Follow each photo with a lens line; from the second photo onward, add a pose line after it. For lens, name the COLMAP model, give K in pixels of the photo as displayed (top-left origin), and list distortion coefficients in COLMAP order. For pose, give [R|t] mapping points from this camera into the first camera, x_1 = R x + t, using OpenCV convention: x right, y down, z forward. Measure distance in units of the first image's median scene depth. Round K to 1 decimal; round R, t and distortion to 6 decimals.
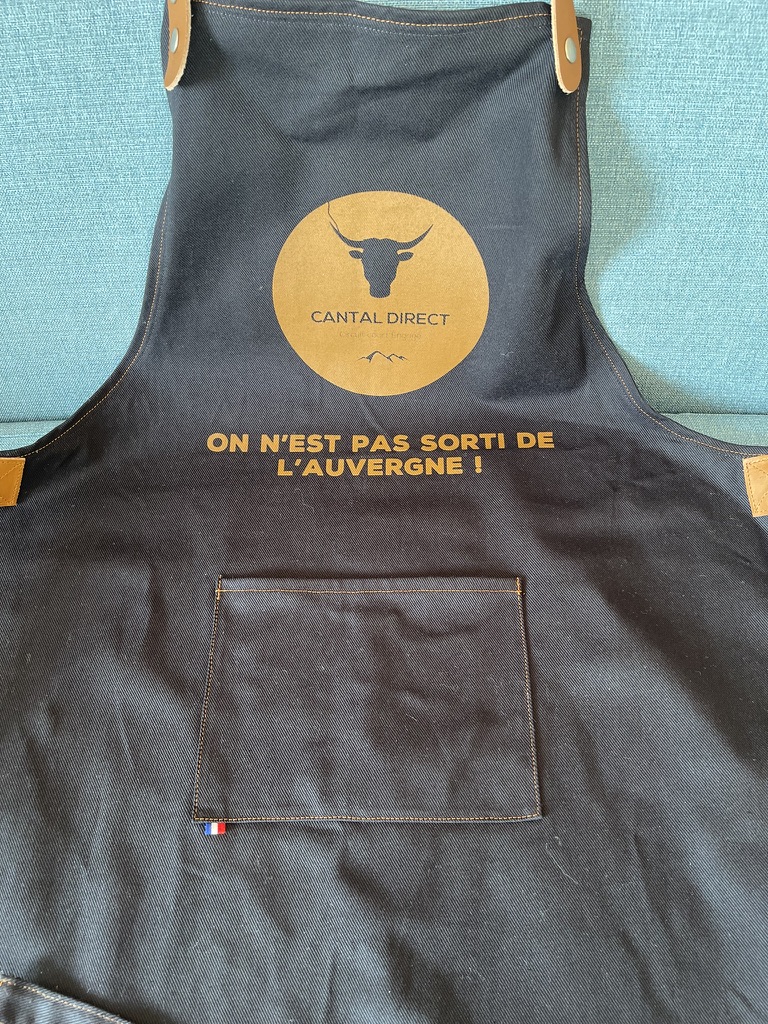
lens RADIAL K [[778.0, 0, 386.3], [0, 778.0, 510.1], [0, 0, 1]] dist [0.006218, -0.010638]
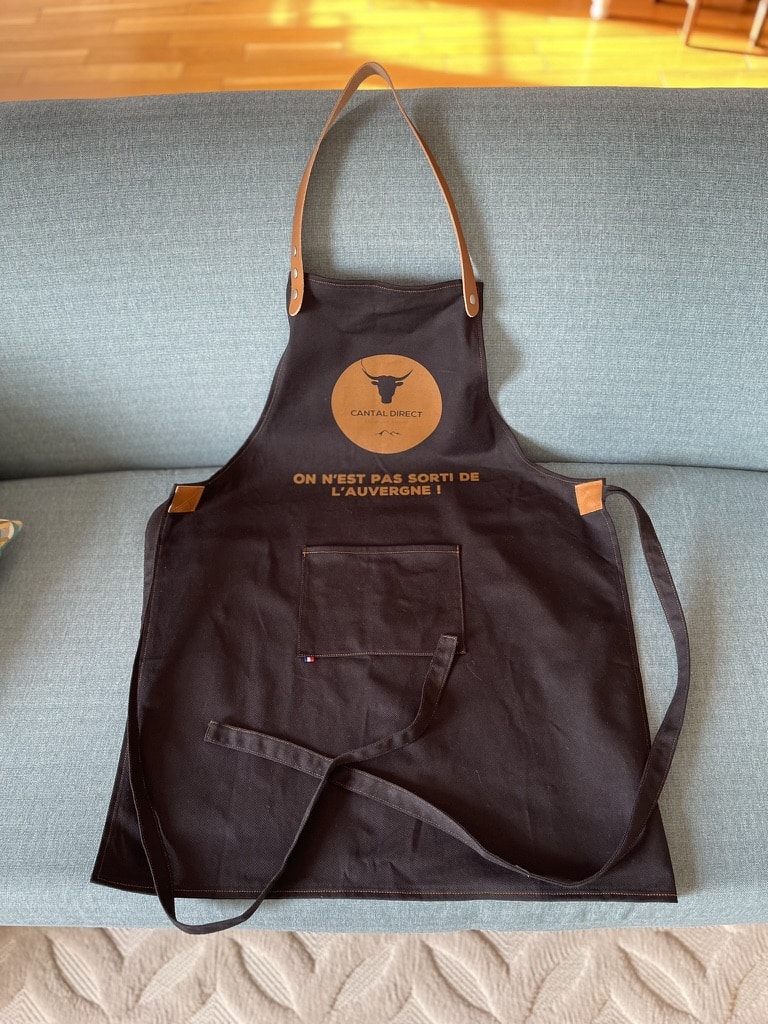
lens RADIAL K [[778.0, 0, 382.7], [0, 778.0, 513.1], [0, 0, 1]] dist [0.006218, -0.010638]
pose [[0.999995, -0.002975, -0.000984, -0.017694], [0.002894, 0.997251, -0.074040, 0.155531], [0.001202, 0.074037, 0.997255, -0.990548]]
